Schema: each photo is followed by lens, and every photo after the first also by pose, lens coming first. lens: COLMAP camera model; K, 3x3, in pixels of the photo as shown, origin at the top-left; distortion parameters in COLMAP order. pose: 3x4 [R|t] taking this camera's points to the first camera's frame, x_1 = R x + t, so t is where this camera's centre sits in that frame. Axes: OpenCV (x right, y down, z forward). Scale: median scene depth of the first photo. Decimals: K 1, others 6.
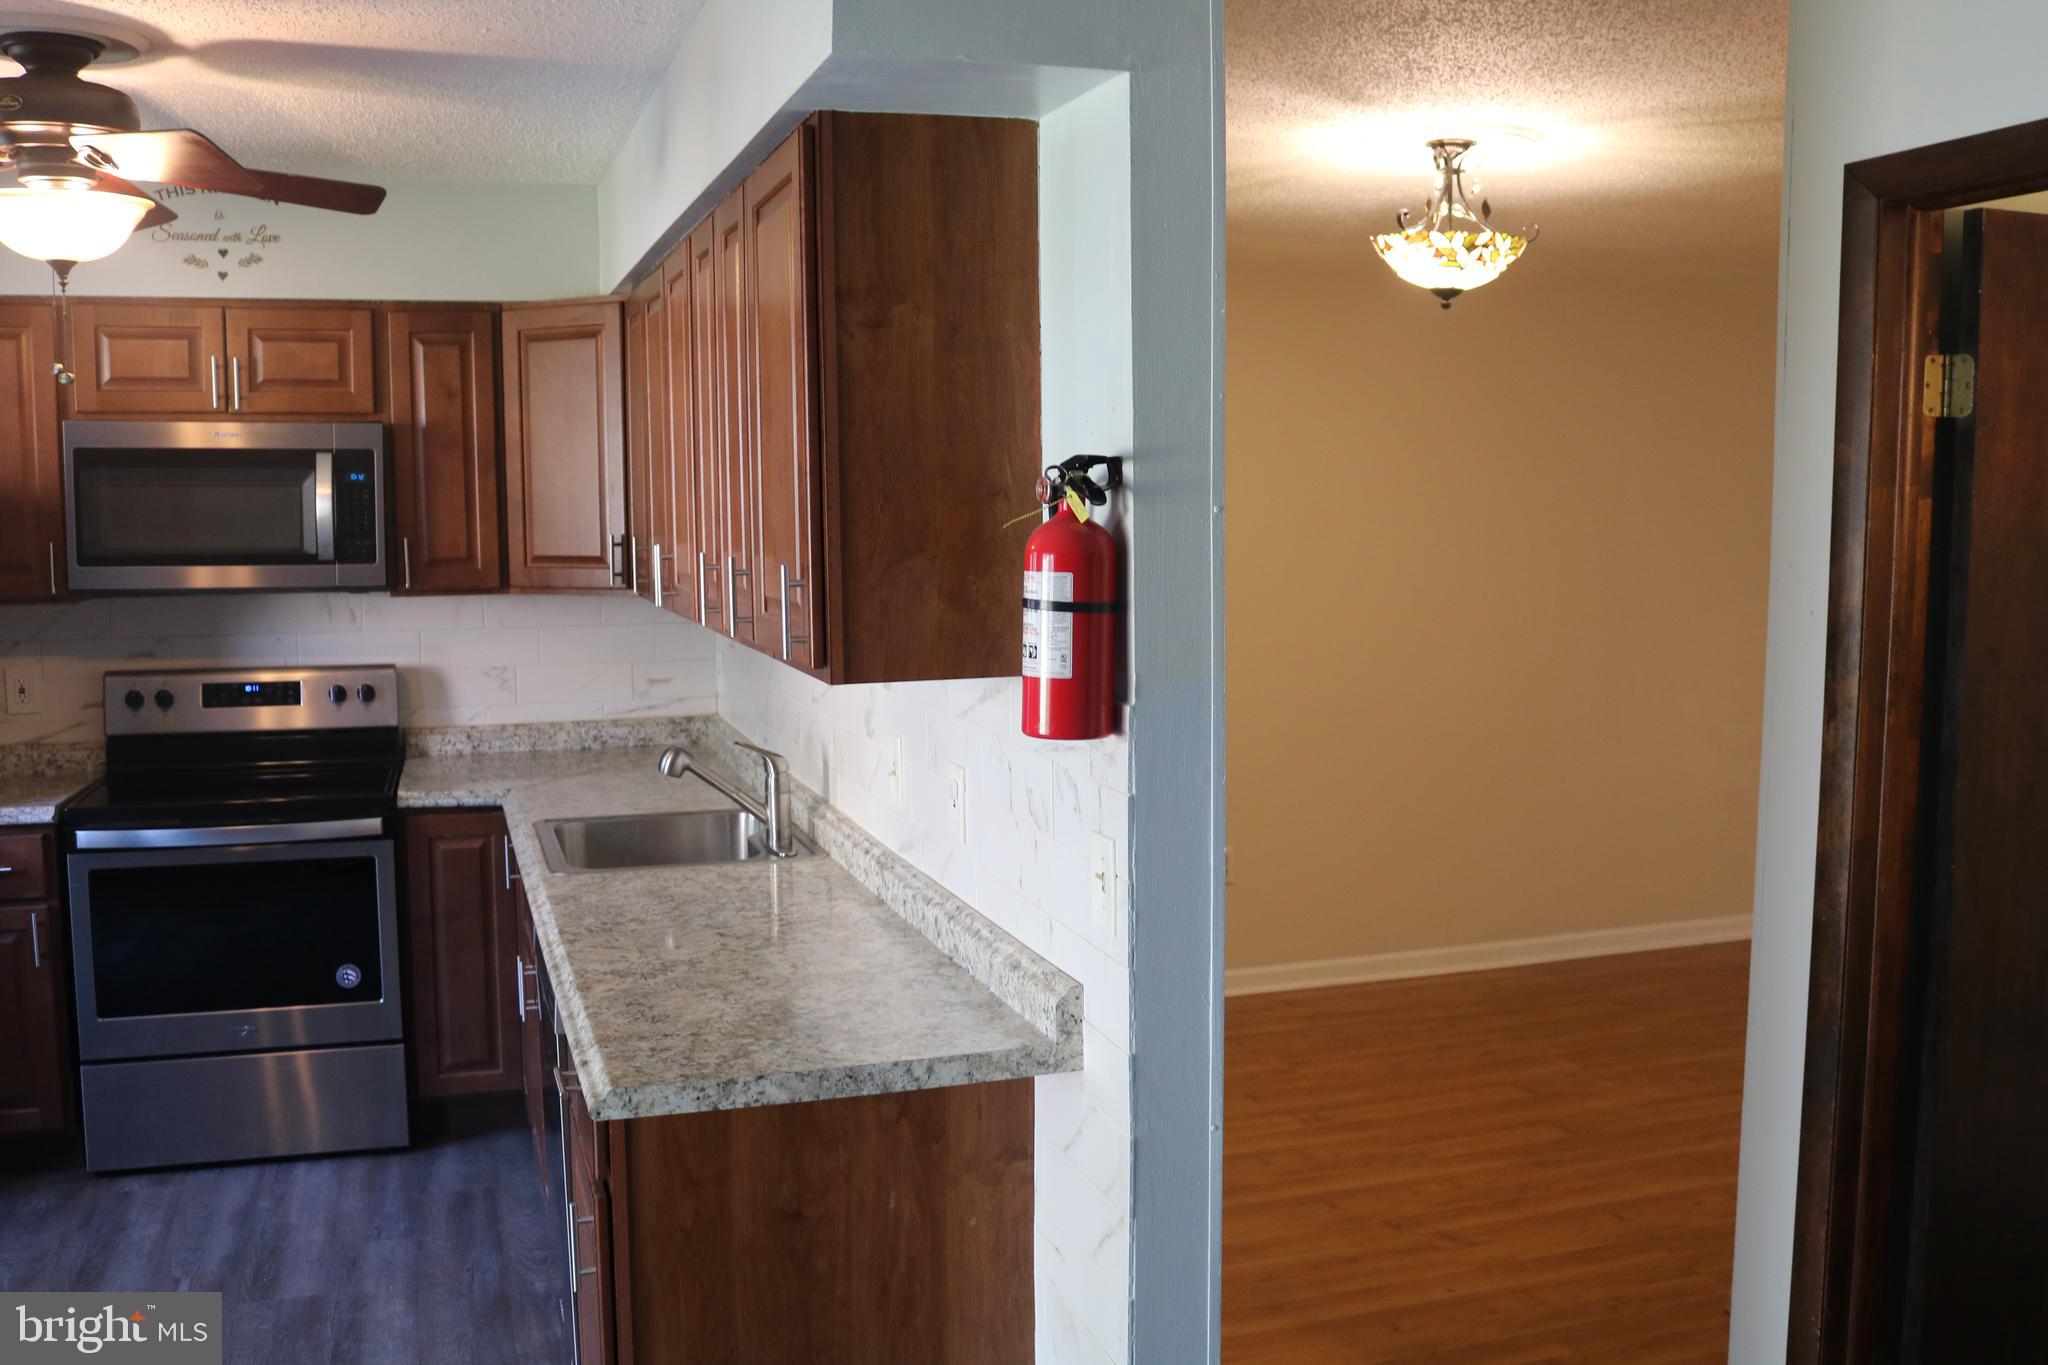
lens RADIAL K [[1858.9, 0, 1025.6], [0, 1858.9, 685.3], [0, 0, 1]] dist [-0.064153, 0.000000]
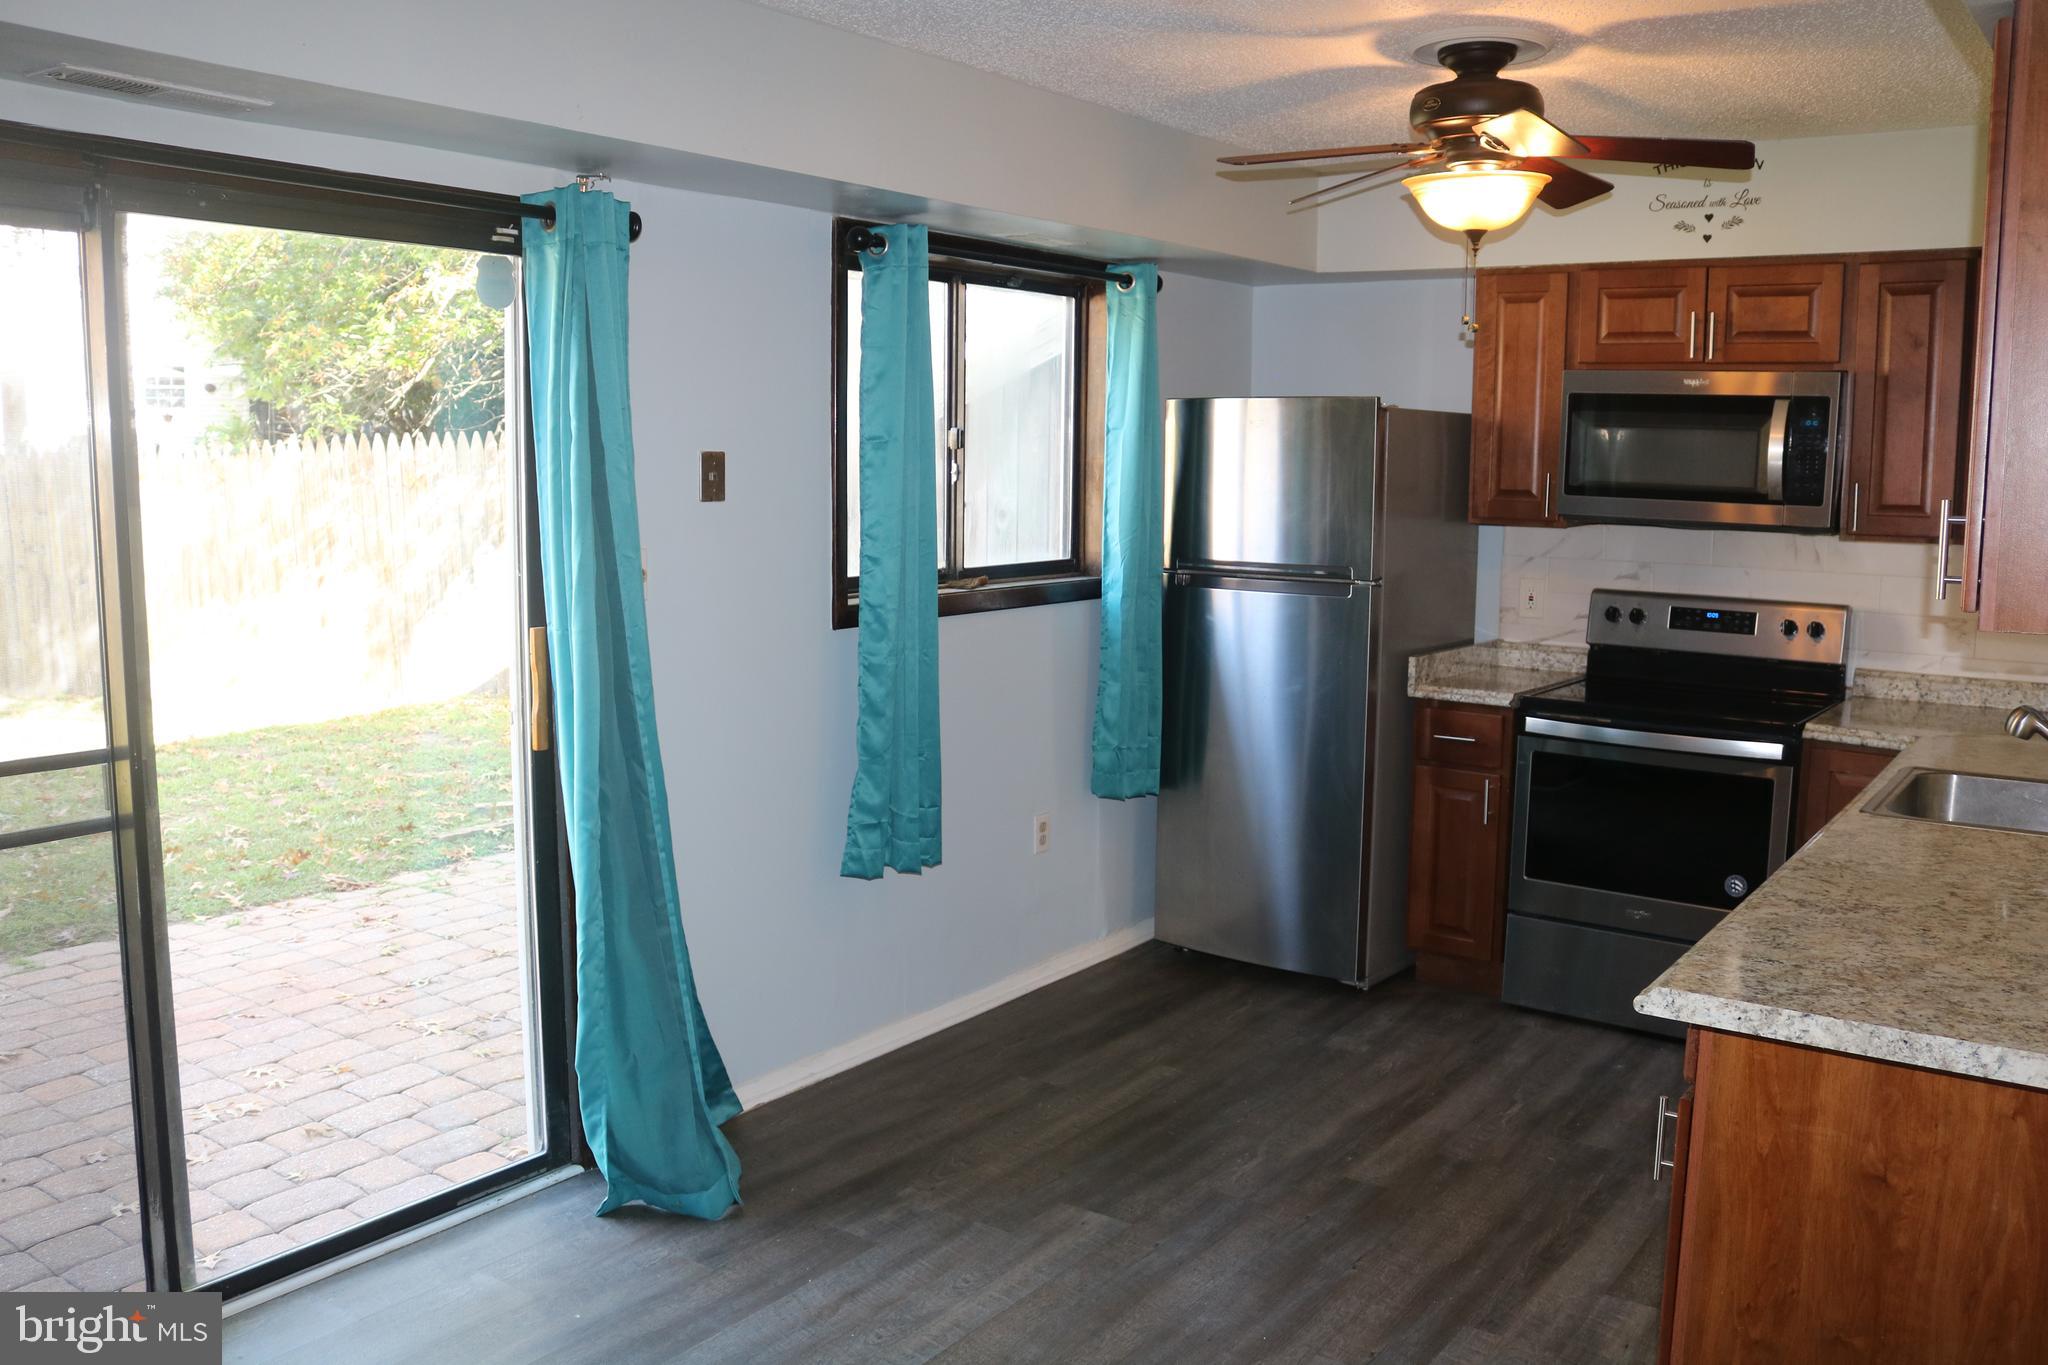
lens RADIAL K [[1738.7, 0, 1022.6], [0, 1738.7, 675.2], [0, 0, 1]] dist [-0.149371, 0.130151]
pose [[0.586973, 0.114444, -0.801477, 0.176118], [-0.096792, 0.992778, 0.070873, 0.005791], [0.803799, 0.035977, 0.593812, 0.074715]]
